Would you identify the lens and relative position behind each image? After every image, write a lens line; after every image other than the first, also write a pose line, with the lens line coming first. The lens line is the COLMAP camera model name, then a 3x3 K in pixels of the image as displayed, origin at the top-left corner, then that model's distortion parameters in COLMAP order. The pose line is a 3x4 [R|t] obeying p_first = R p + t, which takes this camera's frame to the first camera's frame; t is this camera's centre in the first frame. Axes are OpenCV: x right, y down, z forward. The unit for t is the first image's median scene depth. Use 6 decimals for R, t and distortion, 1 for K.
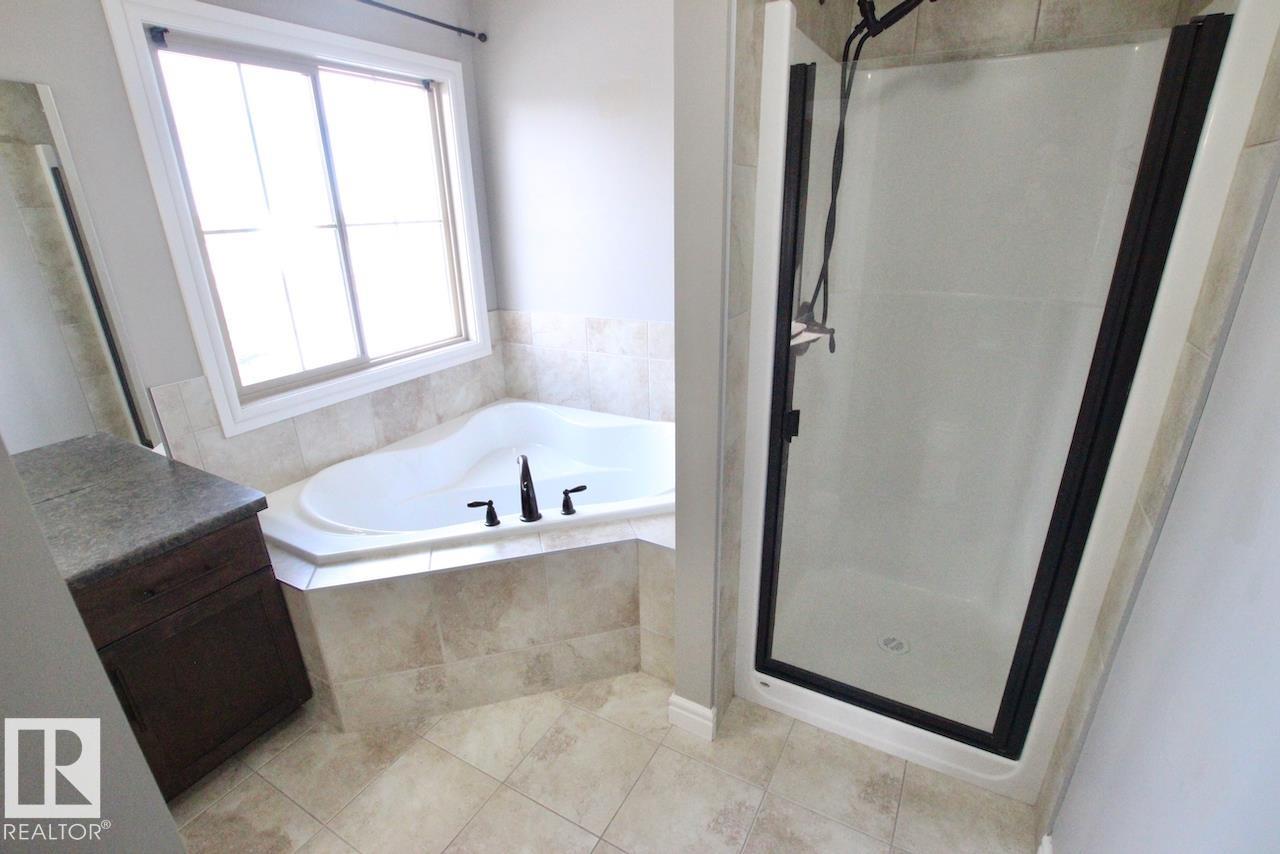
lens RADIAL K [[597.3, 0, 641.1], [0, 597.3, 435.6], [0, 0, 1]] dist [-0.027314, 0.000057]
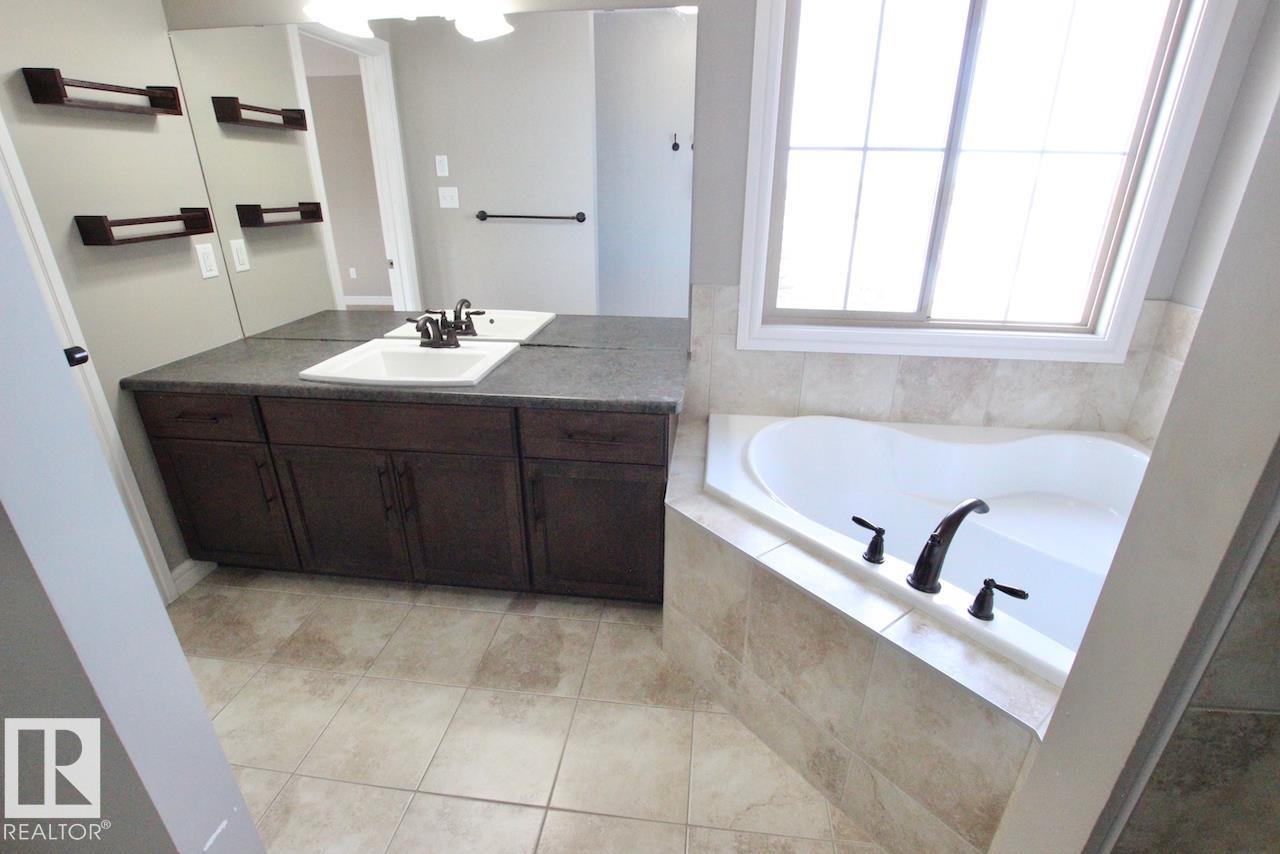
lens RADIAL K [[597.3, 0, 641.1], [0, 597.3, 435.6], [0, 0, 1]] dist [-0.027314, 0.000057]
pose [[0.384783, 0.386863, -0.838021, 0.163150], [-0.345393, 0.902311, 0.257952, -0.065223], [0.855947, 0.190191, 0.480814, 0.337102]]
